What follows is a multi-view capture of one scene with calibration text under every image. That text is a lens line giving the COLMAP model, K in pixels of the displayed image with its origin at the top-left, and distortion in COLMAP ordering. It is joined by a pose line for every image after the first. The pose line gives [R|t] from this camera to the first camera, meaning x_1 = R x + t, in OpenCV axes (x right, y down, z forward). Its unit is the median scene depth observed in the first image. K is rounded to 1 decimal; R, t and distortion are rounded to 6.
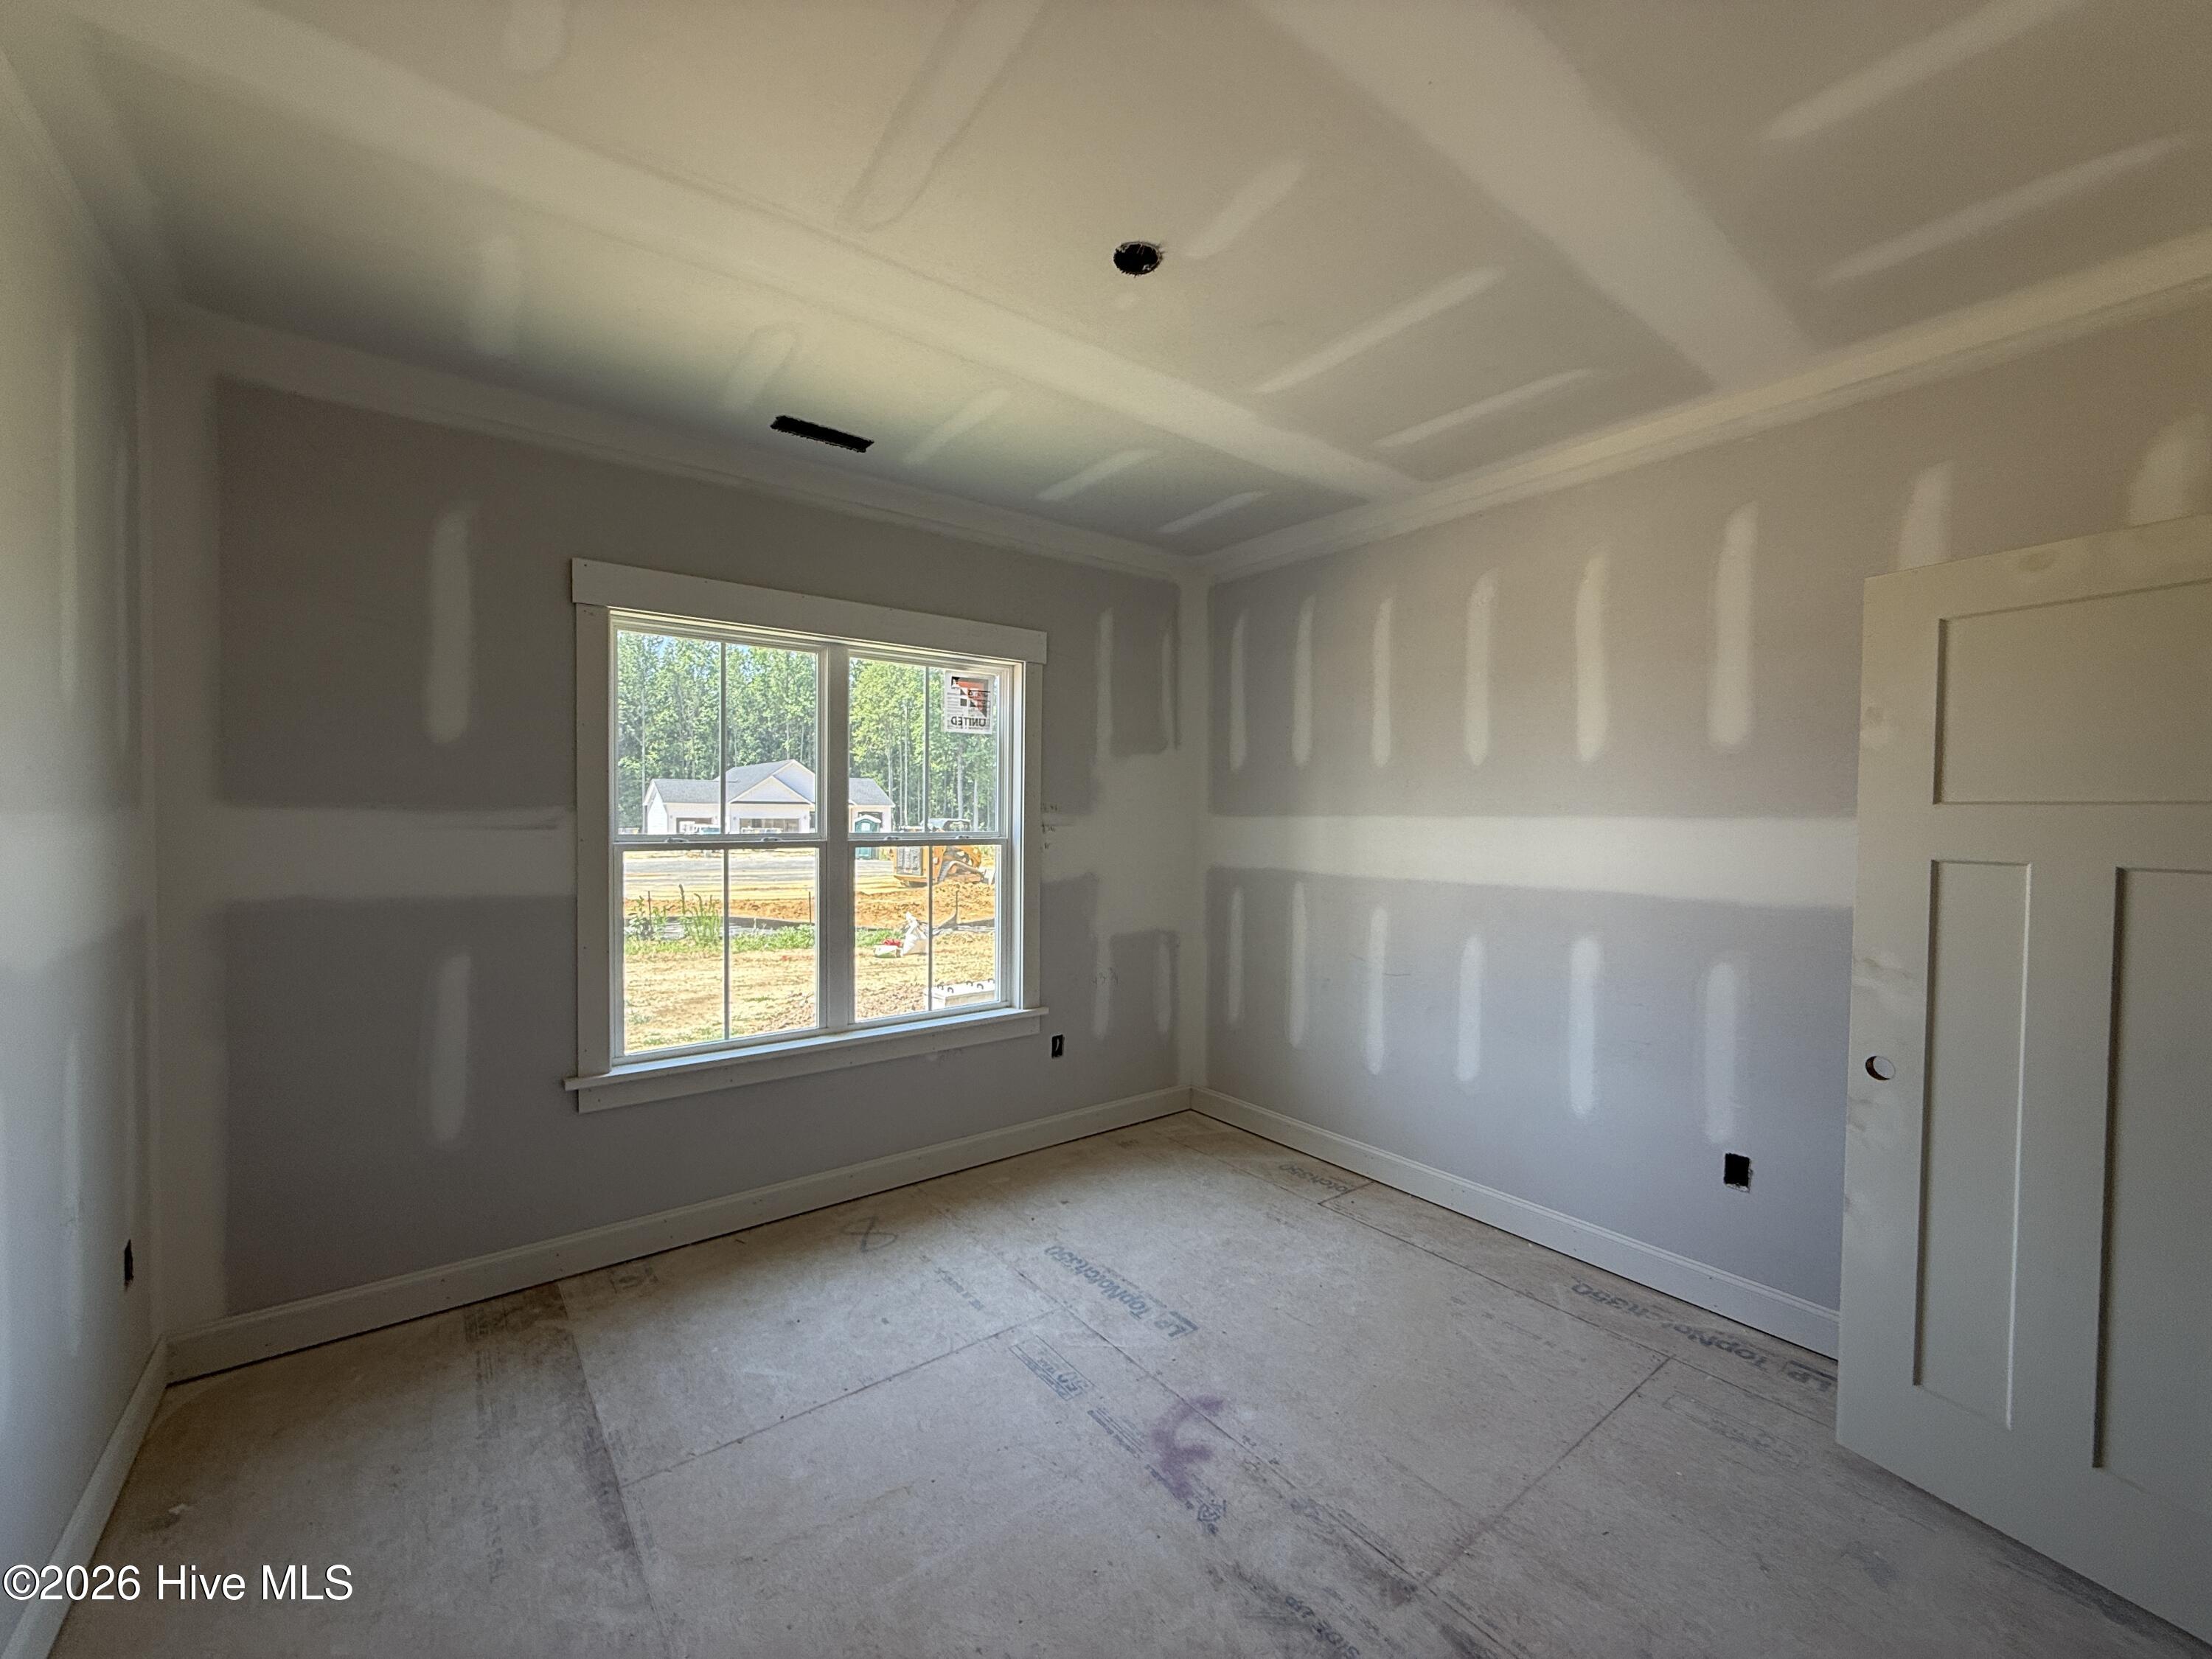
lens RADIAL K [[885.2, 0, 1060.1], [0, 885.2, 829.0], [0, 0, 1]] dist [-0.000907, 0.000012]
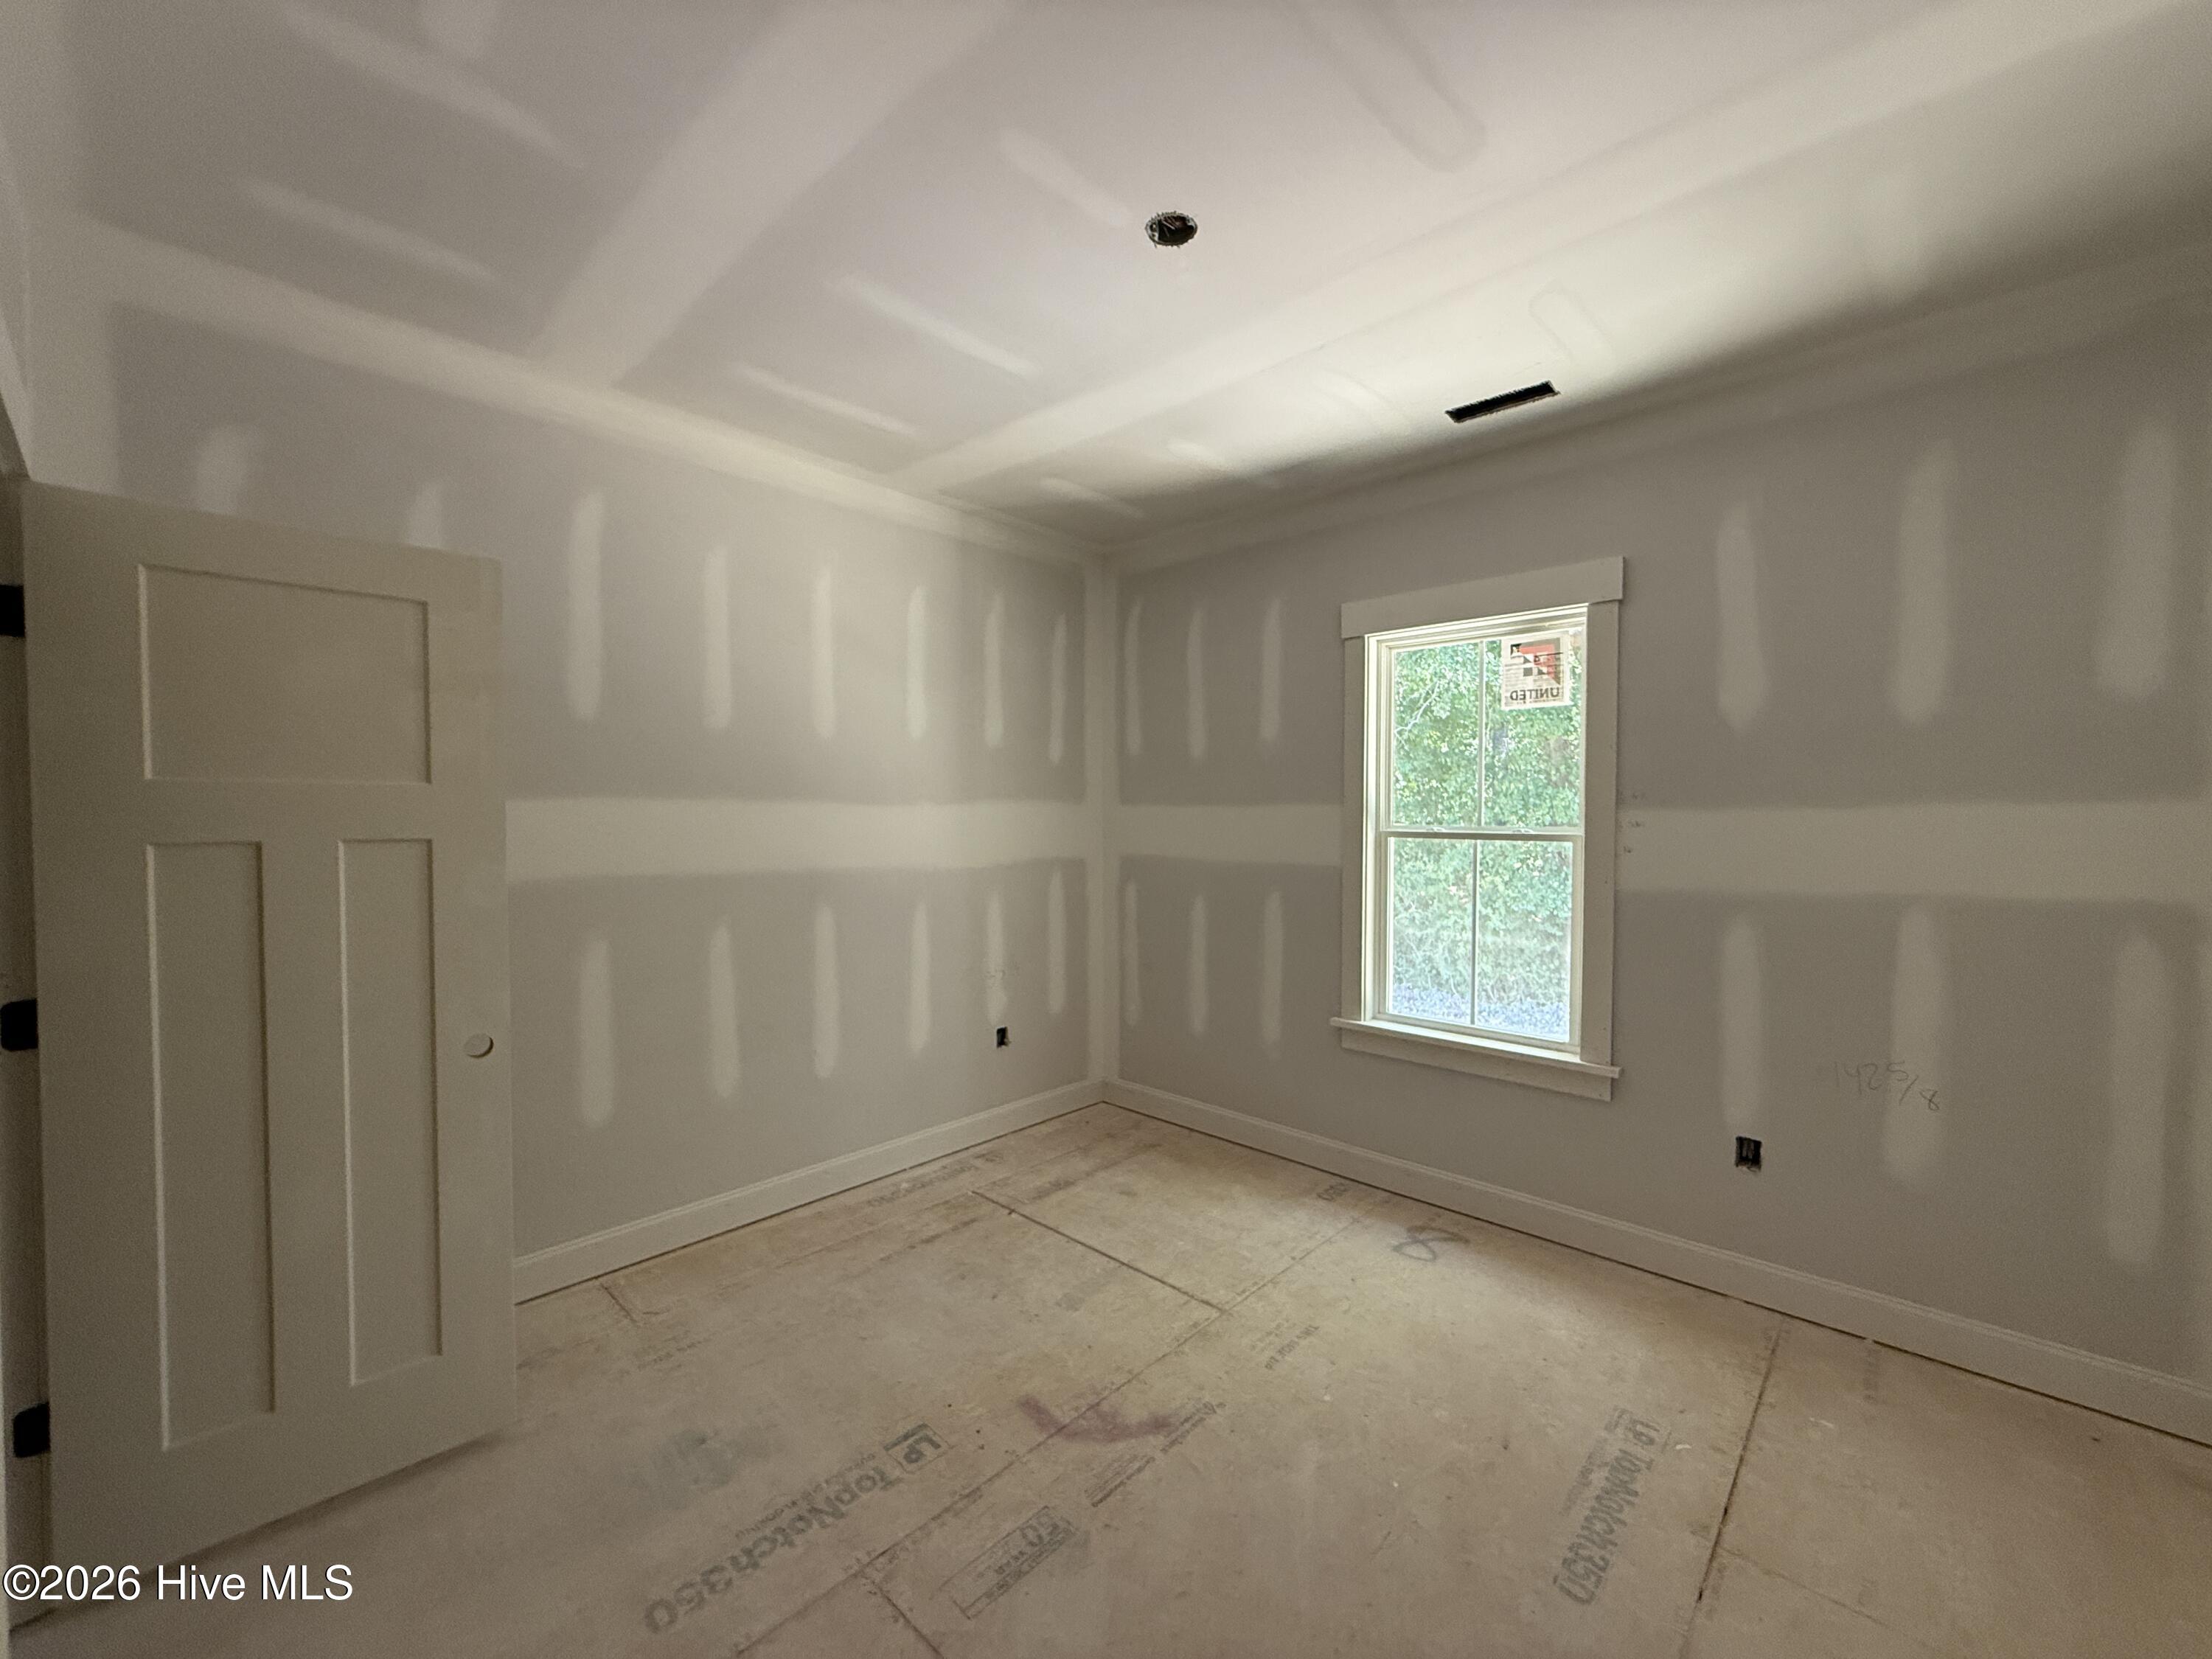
lens RADIAL K [[883.1, 0, 1102.0], [0, 883.1, 832.4], [0, 0, 1]] dist [-0.000414, 0.000296]
pose [[0.186187, 0.024070, -0.982219, 0.634432], [-0.016126, 0.999640, 0.021440, -0.003079], [0.982382, 0.011847, 0.186509, 0.449082]]
